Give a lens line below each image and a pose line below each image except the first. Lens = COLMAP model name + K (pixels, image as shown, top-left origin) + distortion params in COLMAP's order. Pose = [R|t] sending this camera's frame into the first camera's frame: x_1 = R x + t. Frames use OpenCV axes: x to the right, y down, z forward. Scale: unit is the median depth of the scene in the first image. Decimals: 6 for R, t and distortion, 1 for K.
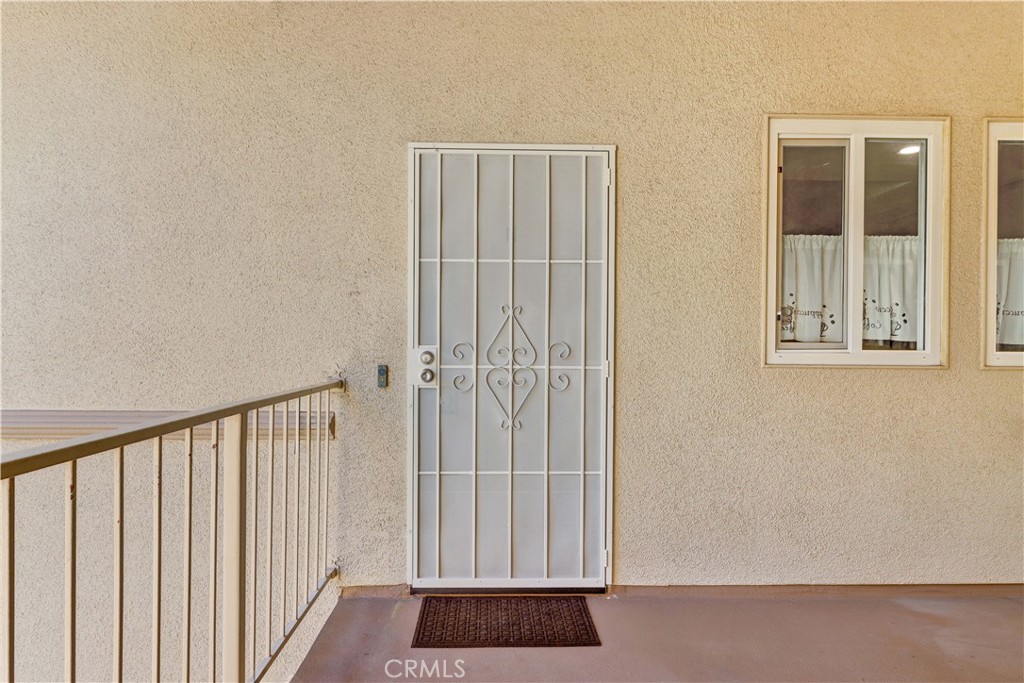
lens RADIAL K [[616.0, 0, 512.0], [0, 616.0, 341.5], [0, 0, 1]] dist [0.003510, -0.000809]
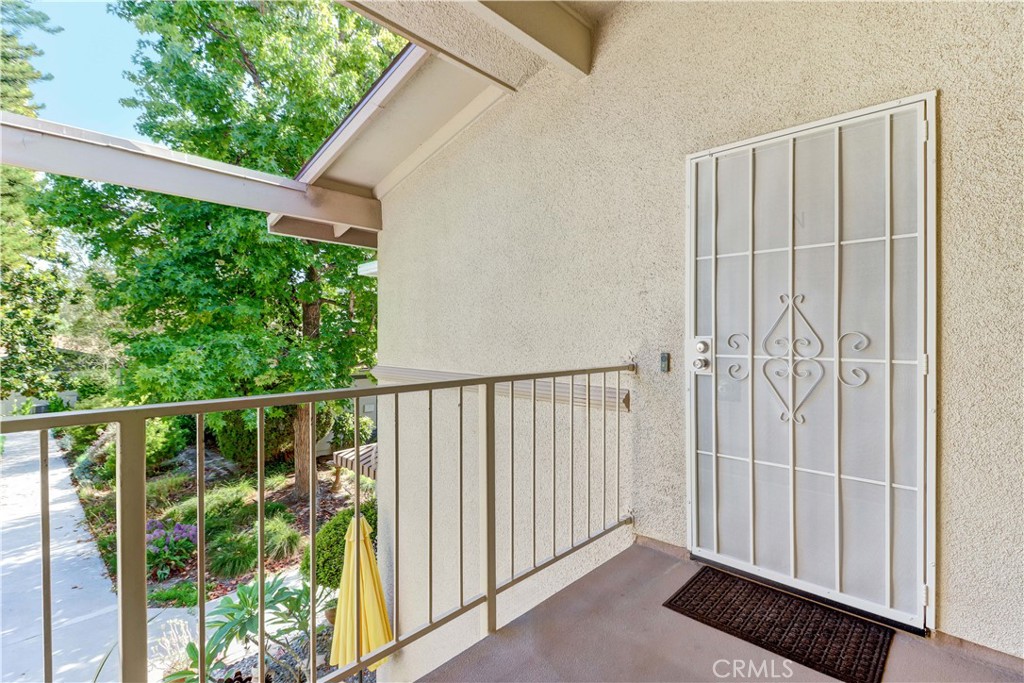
lens RADIAL K [[470.9, 0, 513.4], [0, 470.9, 330.5], [0, 0, 1]] dist [0.017698, -0.012363]
pose [[0.706137, -0.008551, -0.708024, 0.217276], [0.003496, 0.999957, -0.008591, 0.003000], [0.708067, 0.003591, 0.706136, 0.167394]]
